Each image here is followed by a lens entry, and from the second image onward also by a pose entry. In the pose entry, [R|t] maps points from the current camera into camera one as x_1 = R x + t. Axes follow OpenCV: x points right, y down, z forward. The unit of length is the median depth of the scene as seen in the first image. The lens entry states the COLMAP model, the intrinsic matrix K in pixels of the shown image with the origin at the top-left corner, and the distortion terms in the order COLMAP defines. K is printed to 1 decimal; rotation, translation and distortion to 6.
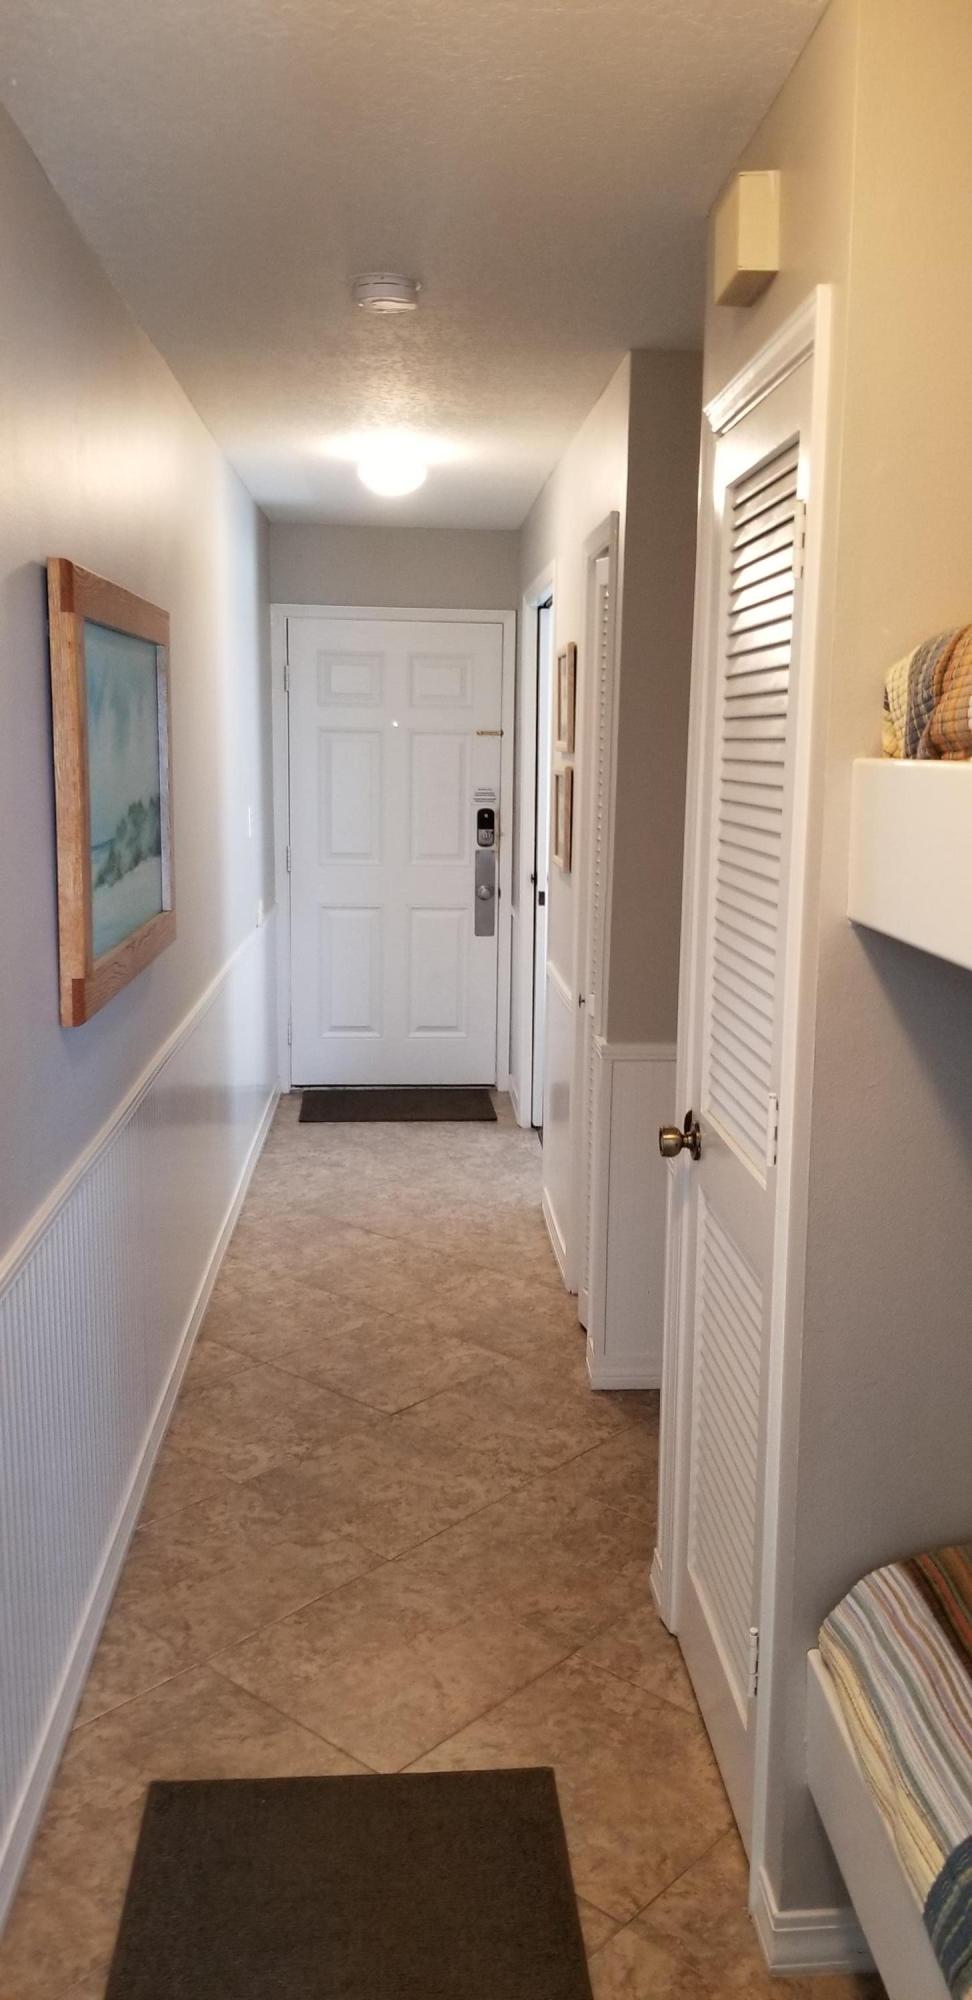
lens RADIAL K [[1555.4, 0, 495.8], [0, 1555.4, 1062.7], [0, 0, 1]] dist [0.094463, -0.171535]
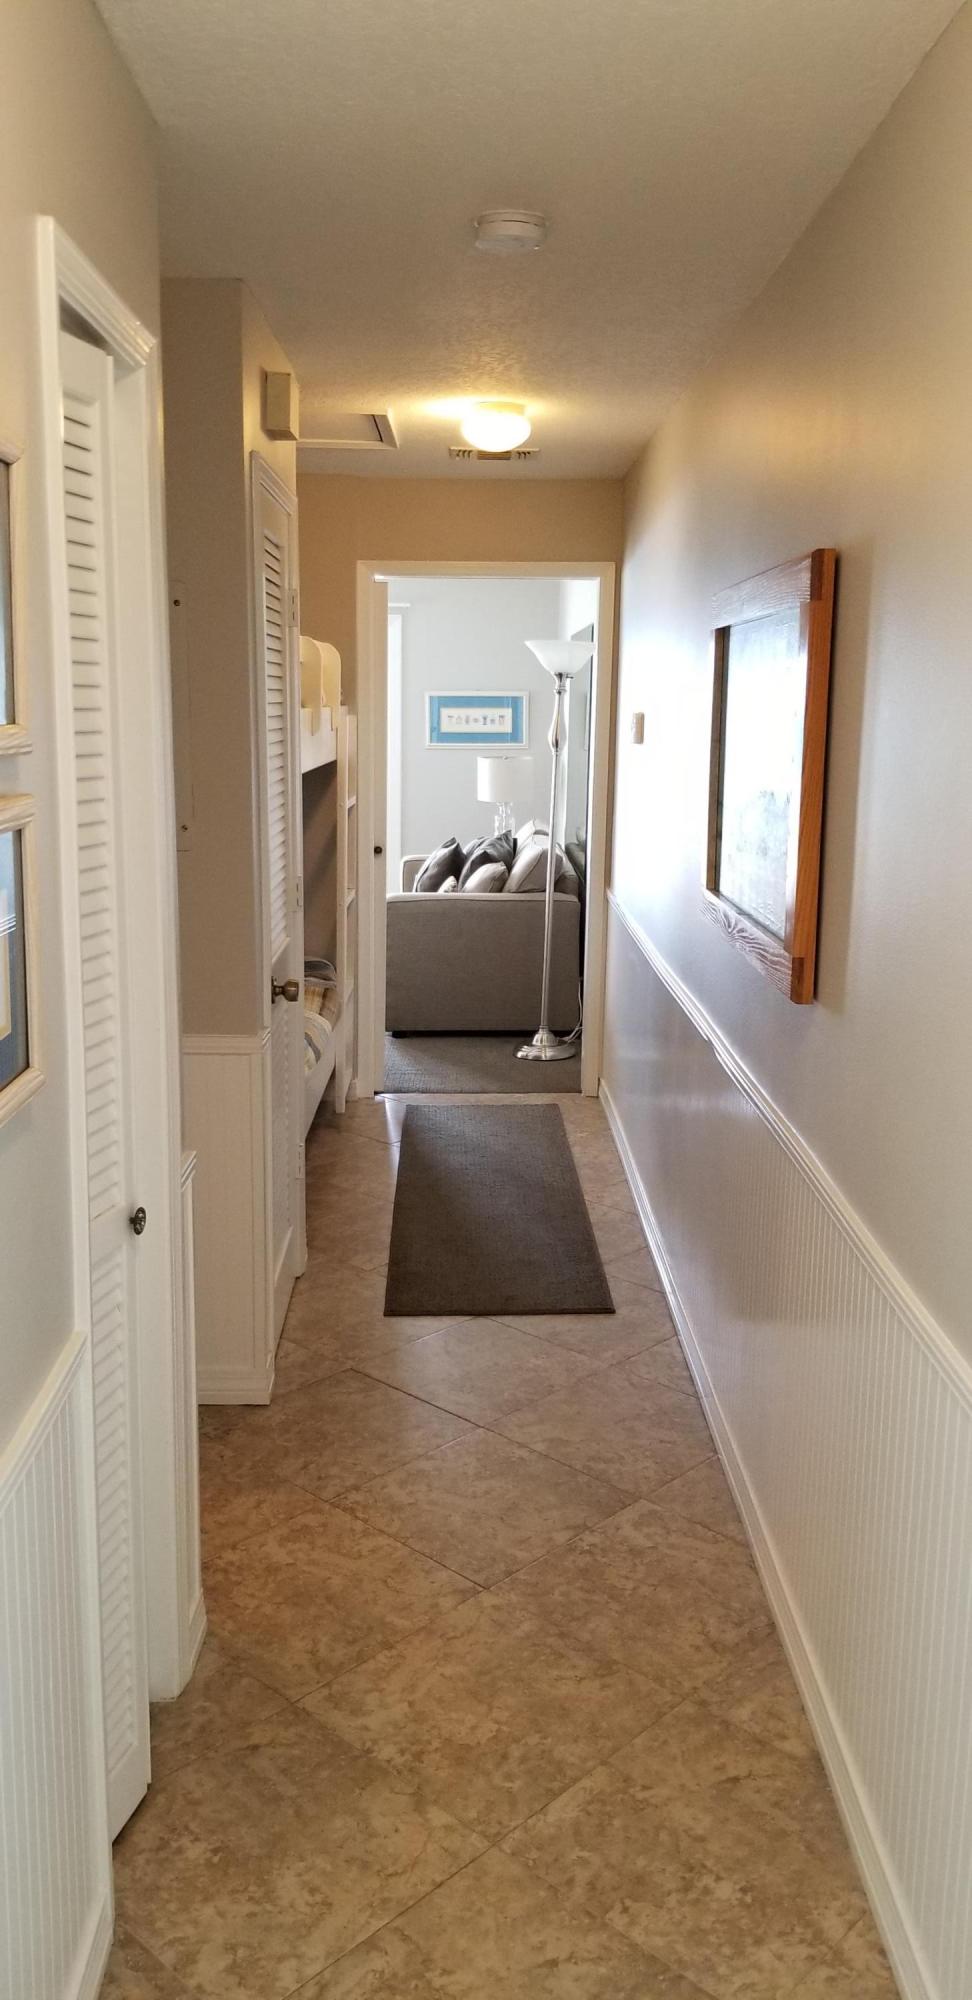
lens RADIAL K [[1529.8, 0, 486.0], [0, 1529.8, 1000.0], [0, 0, 1]] dist [0.107493, -0.224219]
pose [[-0.998322, -0.039974, 0.041905, -0.093095], [-0.020408, 0.919985, 0.391422, -0.369213], [-0.054198, 0.389909, -0.919257, 1.703123]]
